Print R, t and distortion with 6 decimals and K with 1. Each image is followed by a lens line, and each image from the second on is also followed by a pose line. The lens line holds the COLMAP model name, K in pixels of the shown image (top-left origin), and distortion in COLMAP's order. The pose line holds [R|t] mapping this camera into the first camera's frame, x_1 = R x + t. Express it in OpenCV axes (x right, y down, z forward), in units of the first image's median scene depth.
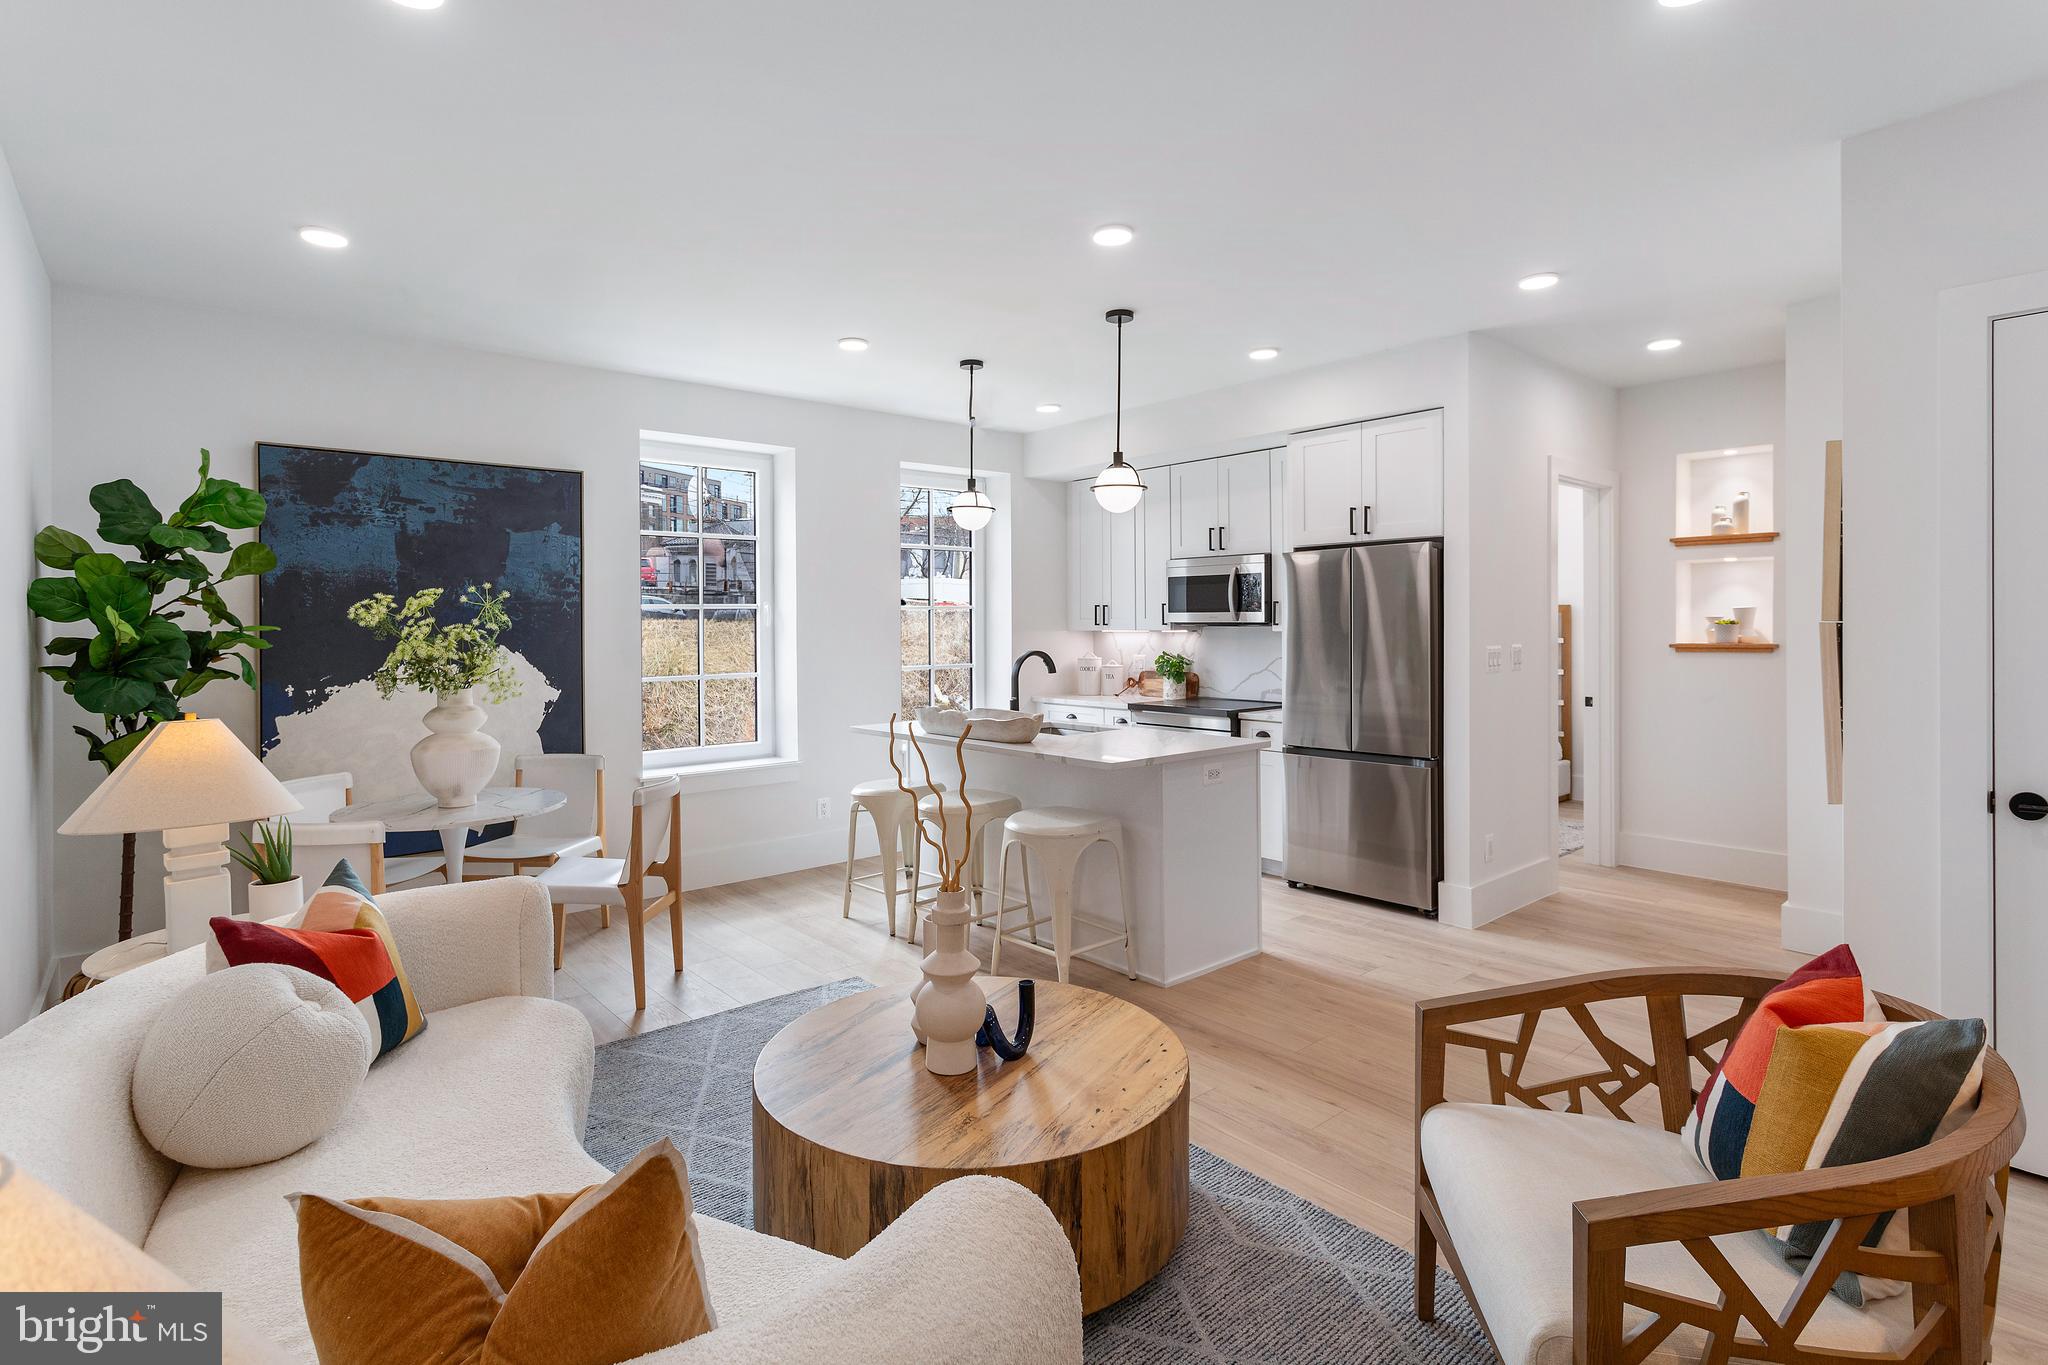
lens RADIAL K [[985.7, 0, 1068.6], [0, 985.7, 628.9], [0, 0, 1]] dist [0.001280, -0.001333]
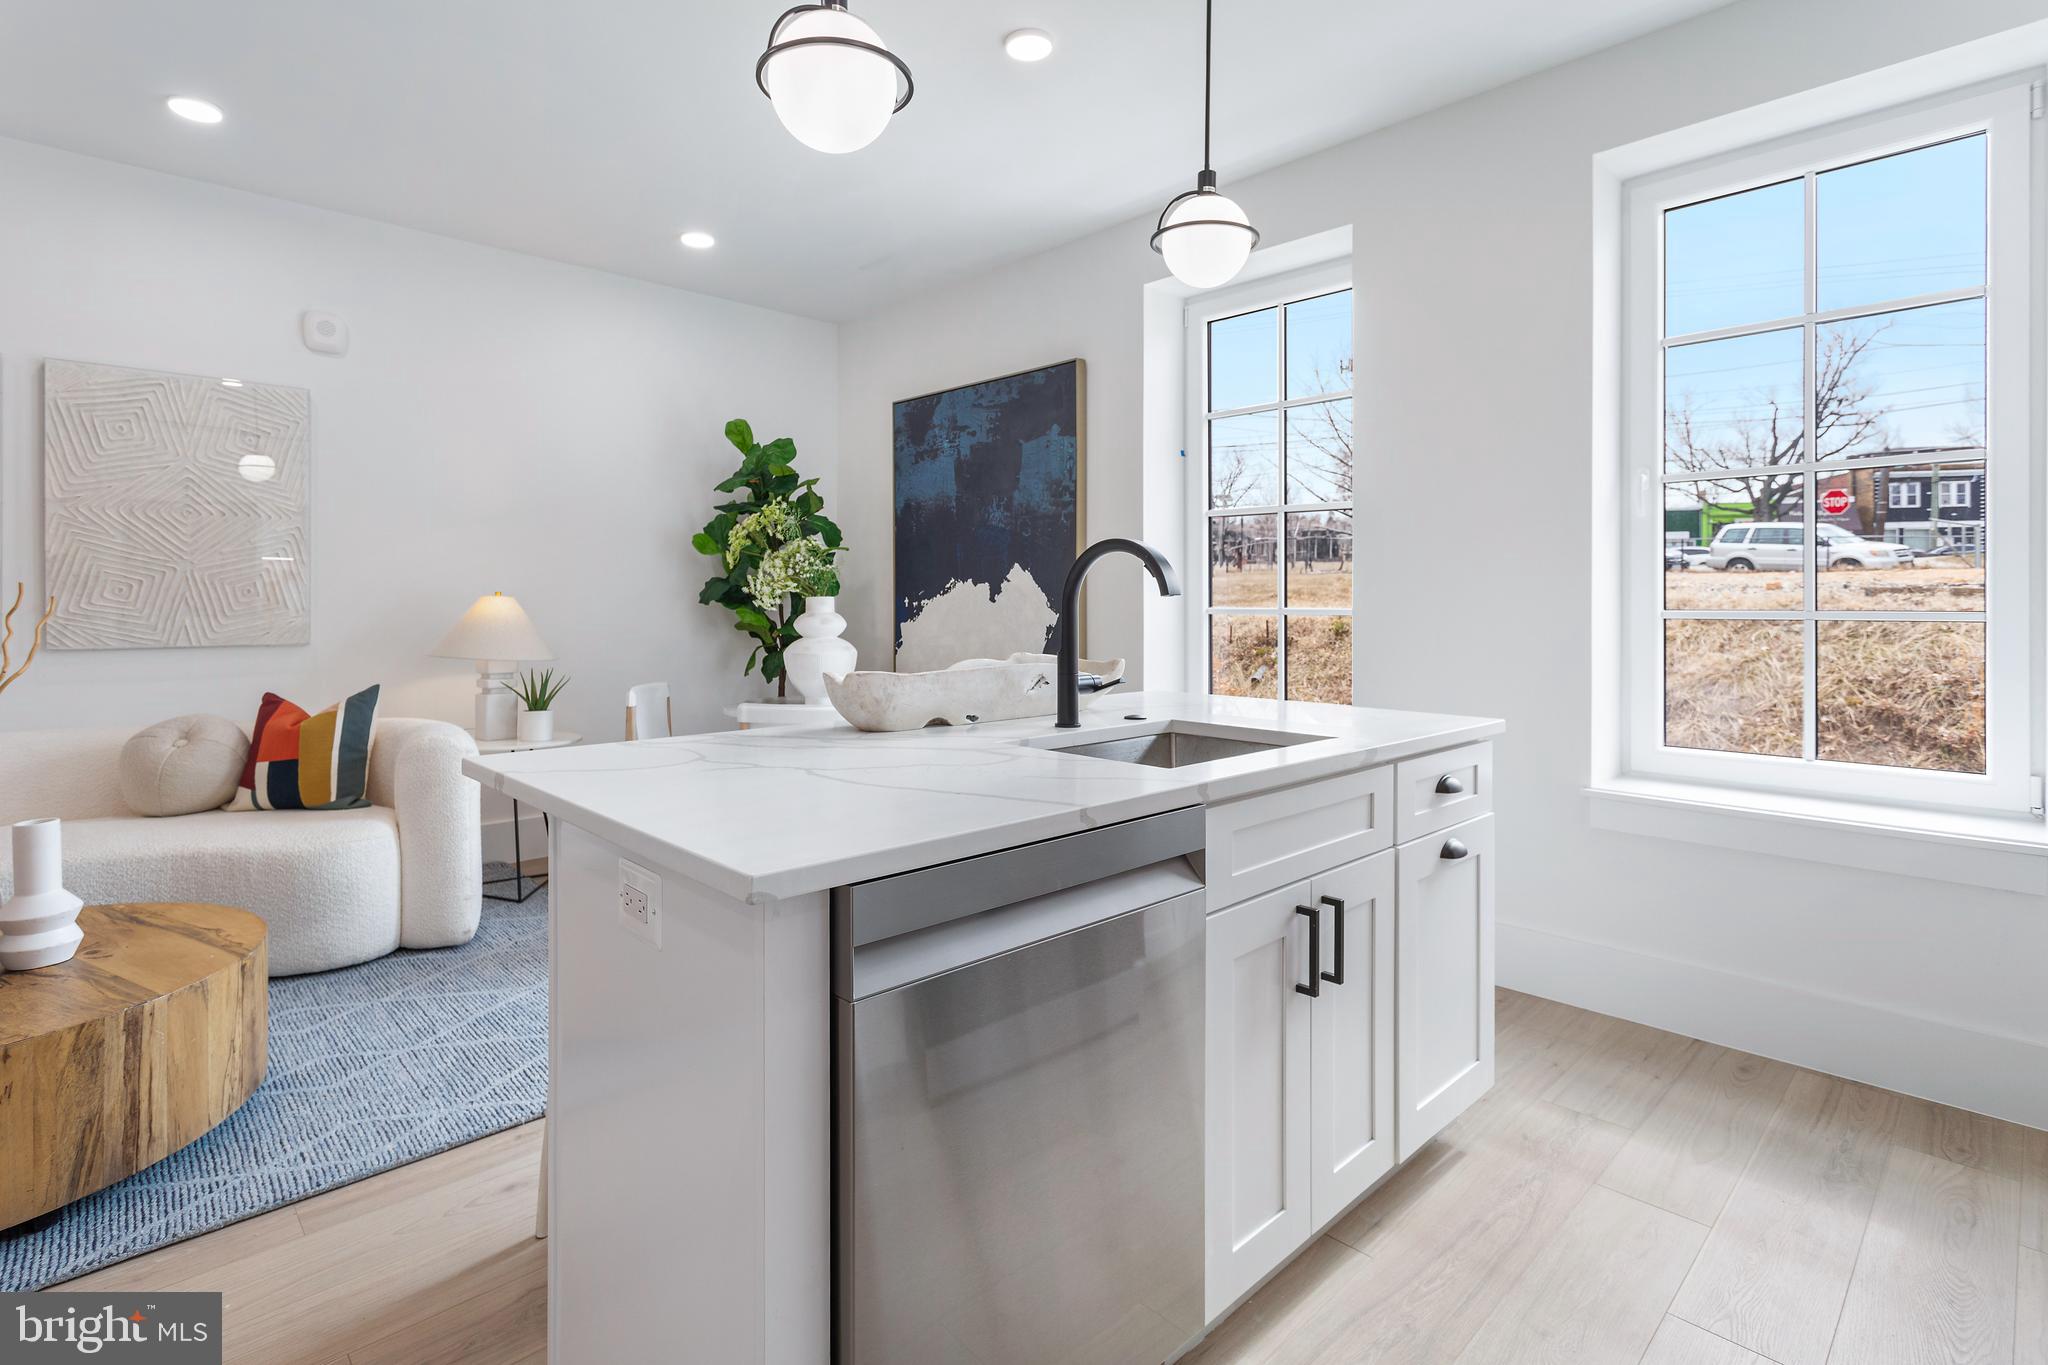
lens RADIAL K [[985.7, 0, 971.9], [0, 985.7, 600.9], [0, 0, 1]] dist [0.001280, -0.001333]
pose [[0.001266, 0.005016, -0.999987, 0.344762], [-0.006157, 0.999969, 0.005008, 0.044447], [0.999980, 0.006151, 0.001297, 0.876688]]
